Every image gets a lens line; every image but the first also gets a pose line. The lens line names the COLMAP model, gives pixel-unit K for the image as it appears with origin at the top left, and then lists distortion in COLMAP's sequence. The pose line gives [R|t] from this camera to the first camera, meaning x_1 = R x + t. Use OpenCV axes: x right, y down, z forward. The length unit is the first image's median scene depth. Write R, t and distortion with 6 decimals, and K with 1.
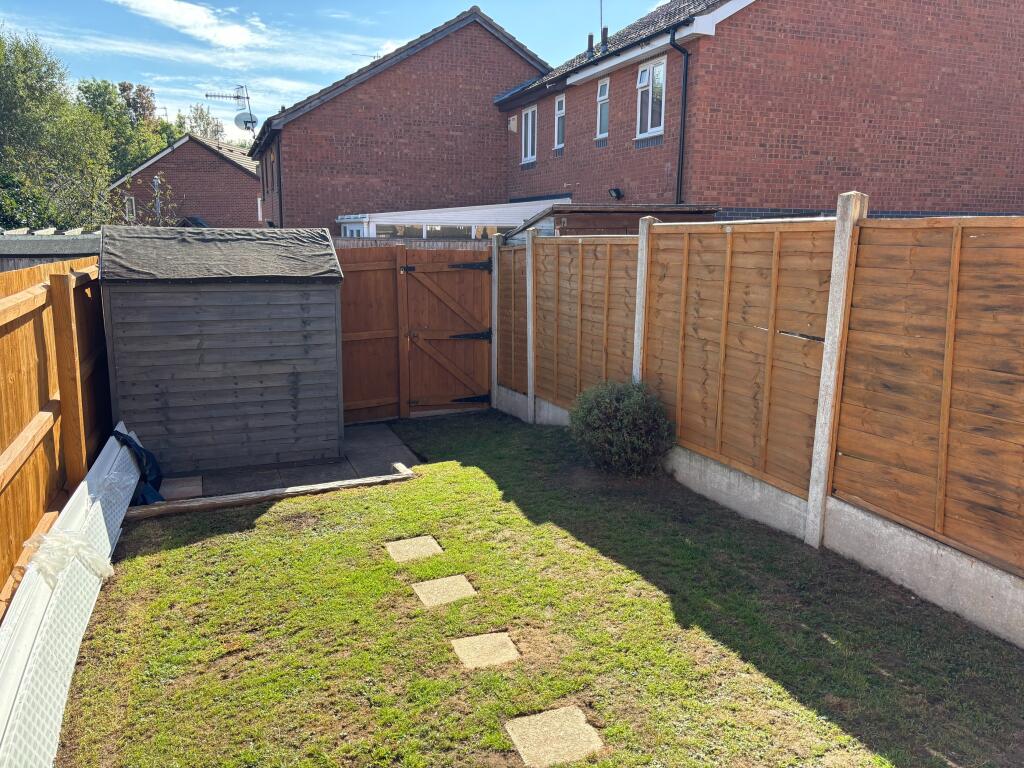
lens RADIAL K [[780.1, 0, 516.7], [0, 780.1, 380.4], [0, 0, 1]] dist [-0.016089, 0.003121]
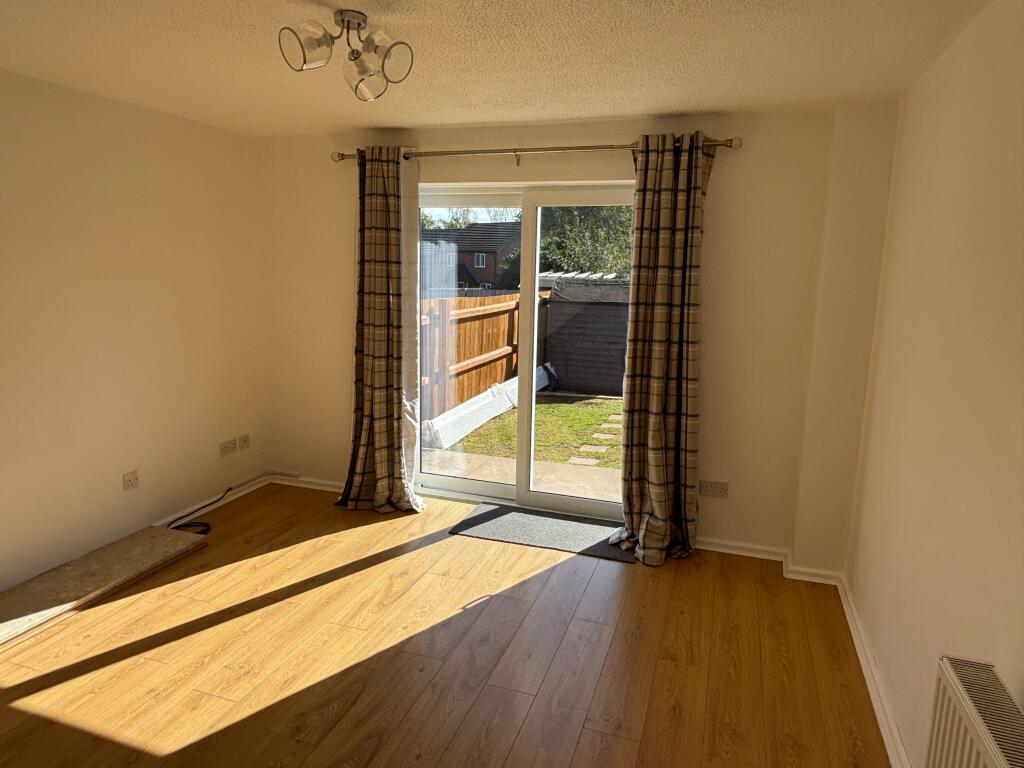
lens RADIAL K [[666.9, 0, 509.0], [0, 666.9, 383.1], [0, 0, 1]] dist [0.000930, 0.000011]
pose [[0.769394, 0.124458, -0.626532, 0.548271], [-0.133941, 0.990464, 0.032270, 0.056506], [0.624573, 0.059090, 0.778727, -0.516362]]
